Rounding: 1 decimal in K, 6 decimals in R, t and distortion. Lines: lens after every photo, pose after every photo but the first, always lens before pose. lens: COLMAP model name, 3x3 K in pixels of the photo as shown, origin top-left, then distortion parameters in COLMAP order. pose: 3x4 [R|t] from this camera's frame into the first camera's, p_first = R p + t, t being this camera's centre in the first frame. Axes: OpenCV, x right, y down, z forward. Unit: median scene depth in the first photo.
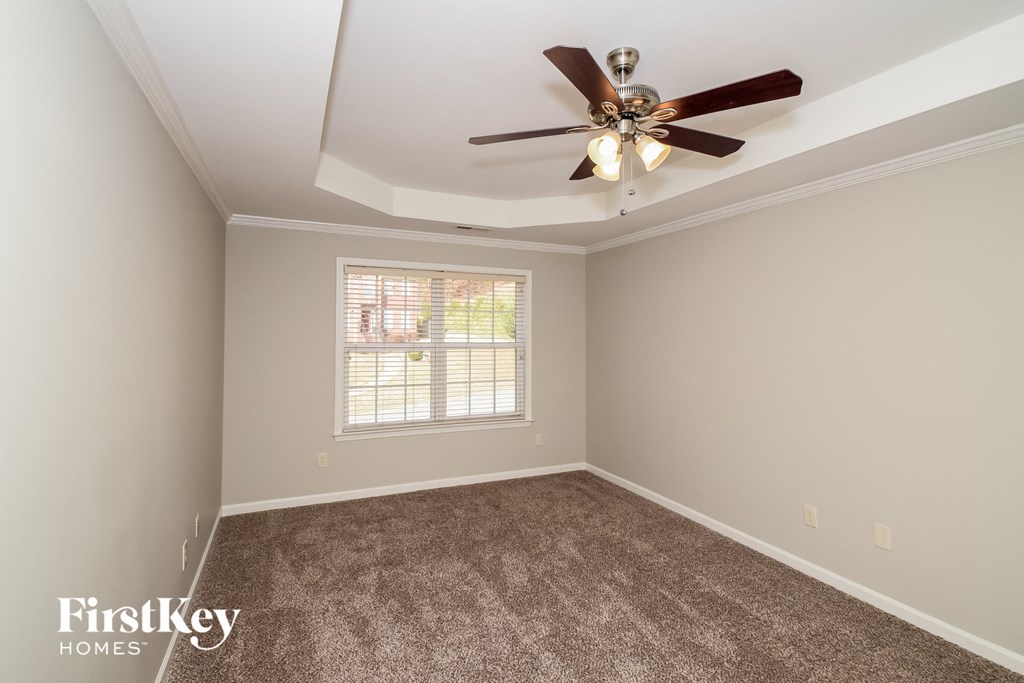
lens RADIAL K [[479.3, 0, 512.9], [0, 479.3, 329.6], [0, 0, 1]] dist [-0.001511, -0.000507]
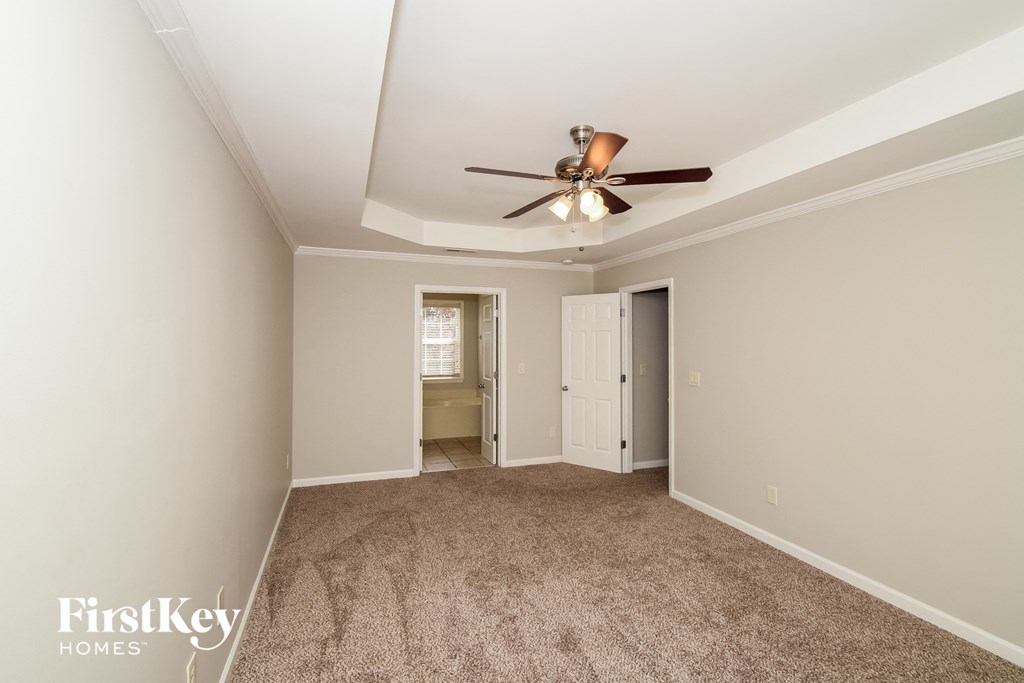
lens RADIAL K [[460.8, 0, 512.0], [0, 460.8, 341.5], [0, 0, 1]] dist [0.002378, 0.000569]
pose [[0.996115, -0.003961, -0.087978, 0.073373], [0.004743, 0.999951, 0.008682, 0.000367], [0.087939, -0.009065, 0.996085, -0.150610]]
